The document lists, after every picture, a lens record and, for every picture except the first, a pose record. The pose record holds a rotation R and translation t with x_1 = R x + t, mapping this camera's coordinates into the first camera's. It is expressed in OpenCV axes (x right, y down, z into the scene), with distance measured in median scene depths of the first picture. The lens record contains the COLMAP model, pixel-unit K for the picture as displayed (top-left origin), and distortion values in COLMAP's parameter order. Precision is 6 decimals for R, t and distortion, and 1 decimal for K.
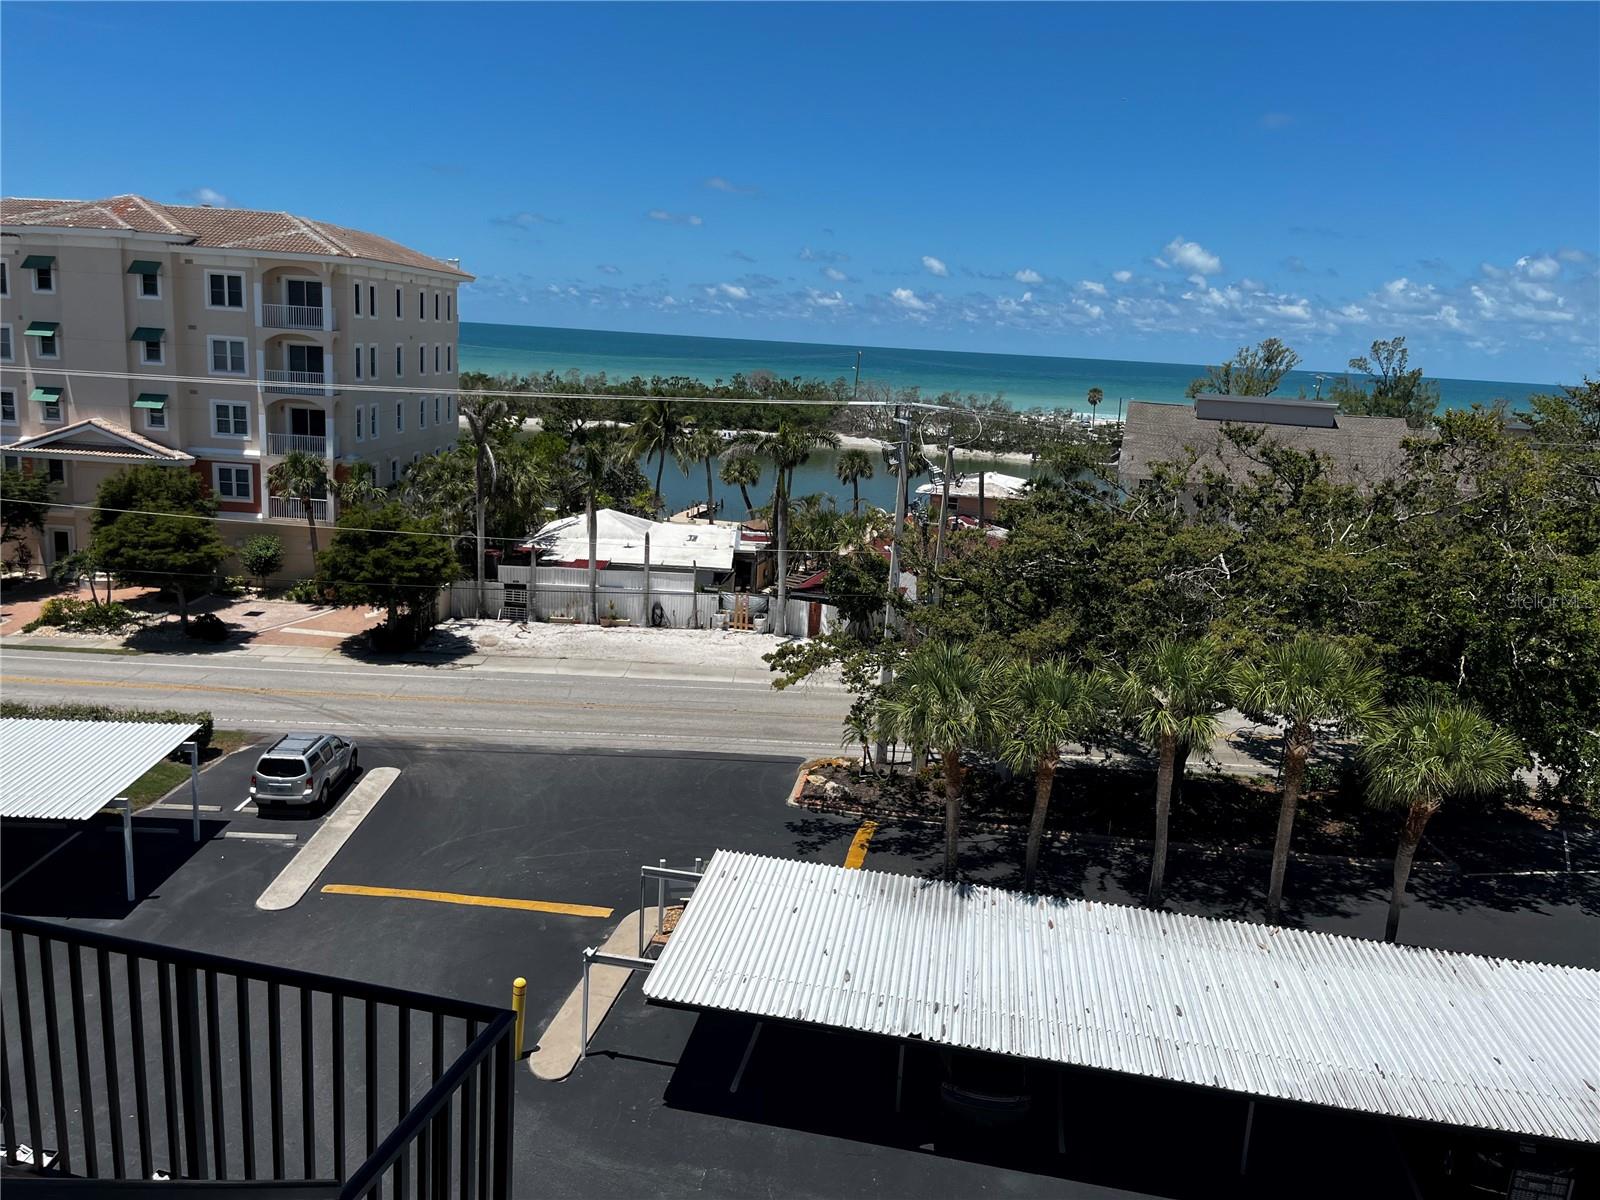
lens RADIAL K [[1262.3, 0, 800.0], [0, 1262.3, 600.0], [0, 0, 1]] dist [0.010542, 0.006014]
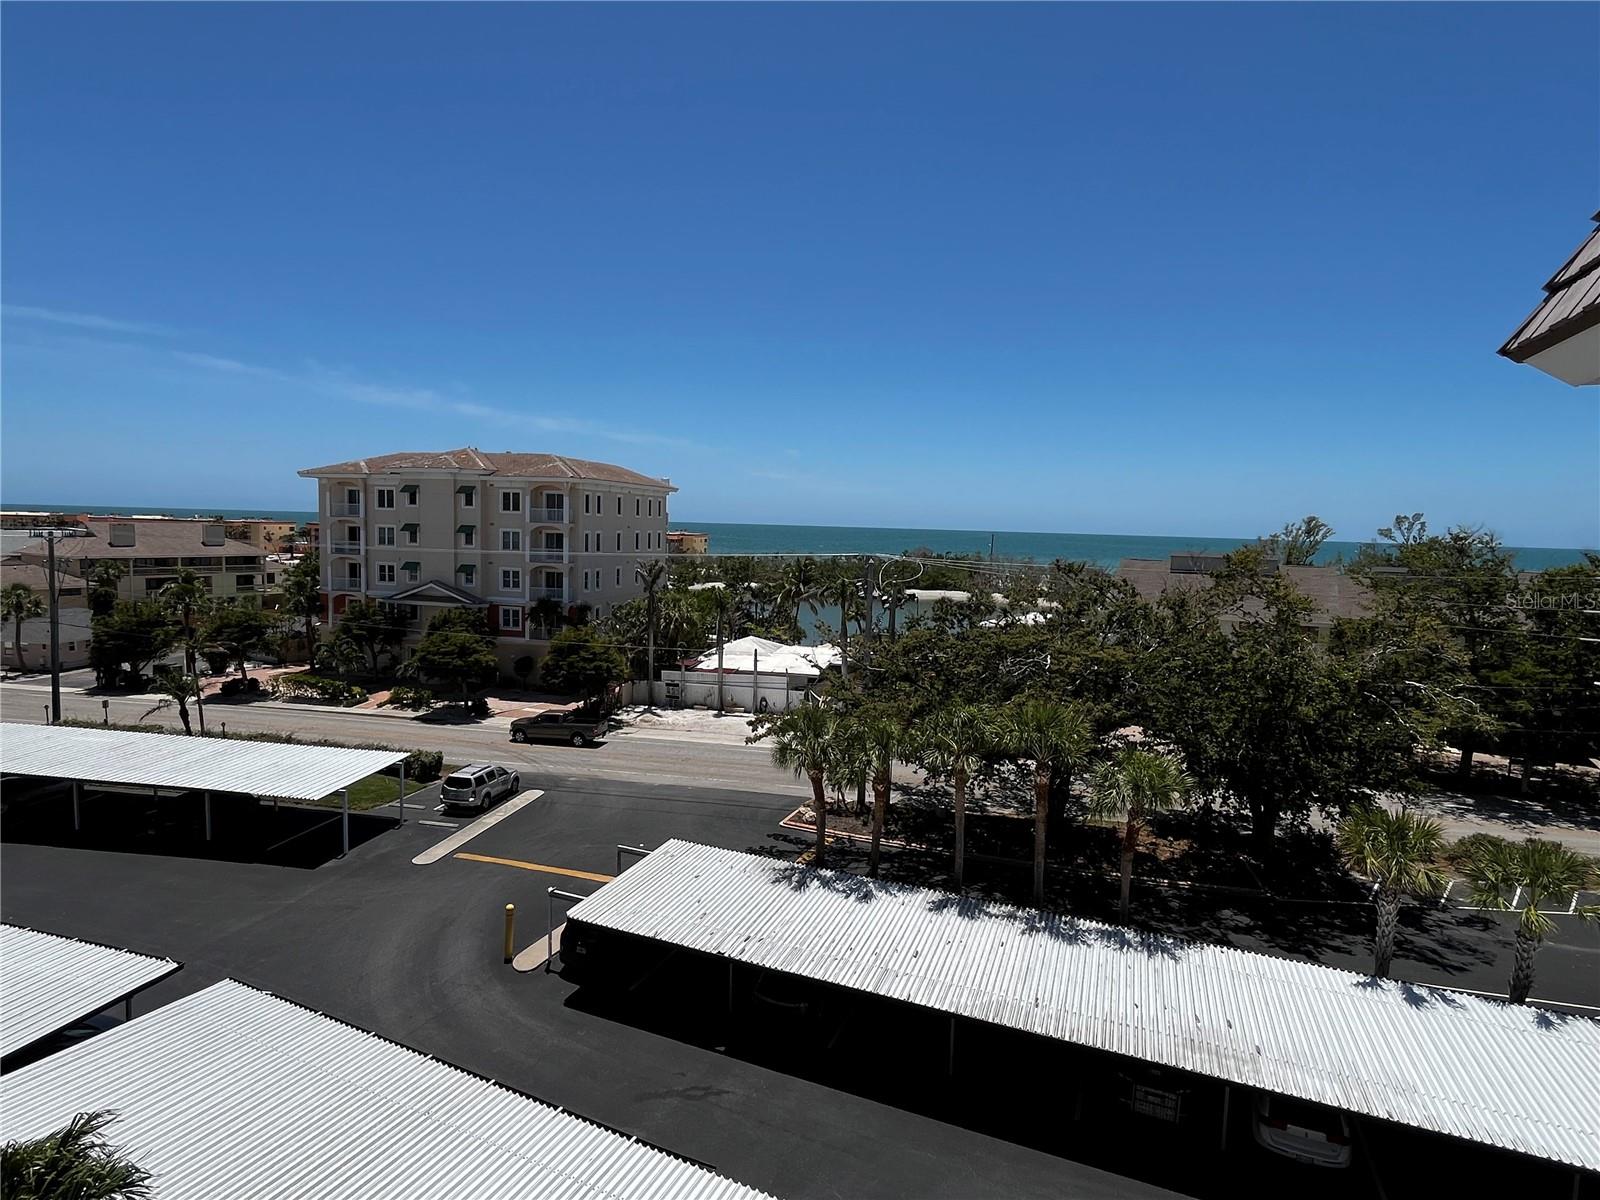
lens RADIAL K [[894.3, 0, 800.0], [0, 894.3, 600.0], [0, 0, 1]] dist [-0.003909, -0.000703]
pose [[0.976796, -0.011391, -0.213869, 0.158736], [-0.016318, 0.991724, -0.127349, 0.023530], [0.213550, 0.127884, 0.968526, -0.024394]]
